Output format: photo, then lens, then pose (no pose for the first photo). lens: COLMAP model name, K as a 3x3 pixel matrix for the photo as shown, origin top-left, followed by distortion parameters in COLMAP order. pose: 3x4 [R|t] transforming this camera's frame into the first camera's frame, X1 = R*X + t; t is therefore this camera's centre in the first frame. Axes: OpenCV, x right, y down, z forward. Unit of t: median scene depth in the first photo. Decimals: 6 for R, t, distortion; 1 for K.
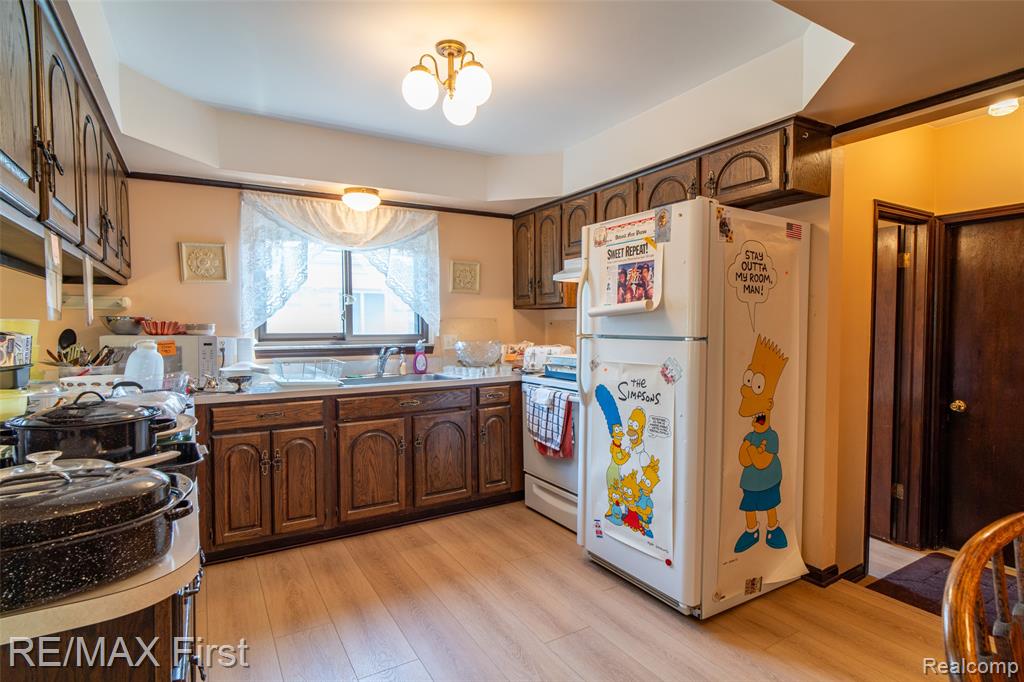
lens RADIAL K [[527.3, 0, 509.8], [0, 527.3, 343.1], [0, 0, 1]] dist [-0.005573, 0.003041]
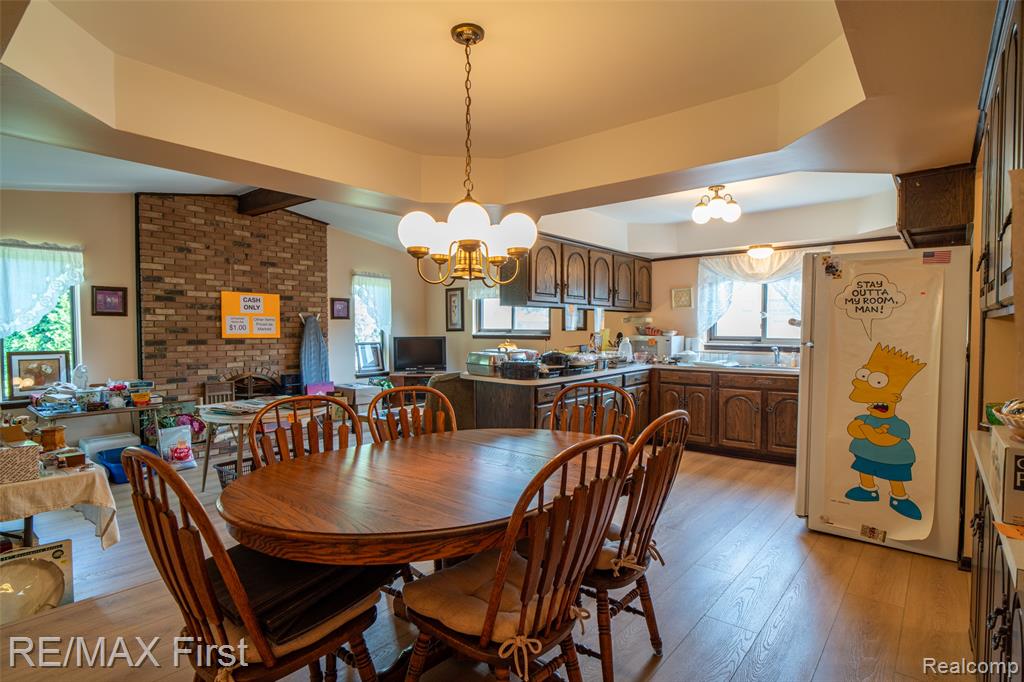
lens RADIAL K [[527.3, 0, 517.4], [0, 527.3, 340.7], [0, 0, 1]] dist [-0.005573, 0.003041]
pose [[0.343371, 0.026522, -0.938825, 1.020606], [-0.034887, 0.999272, 0.015470, -0.007544], [0.938552, 0.027441, 0.344046, -0.223923]]
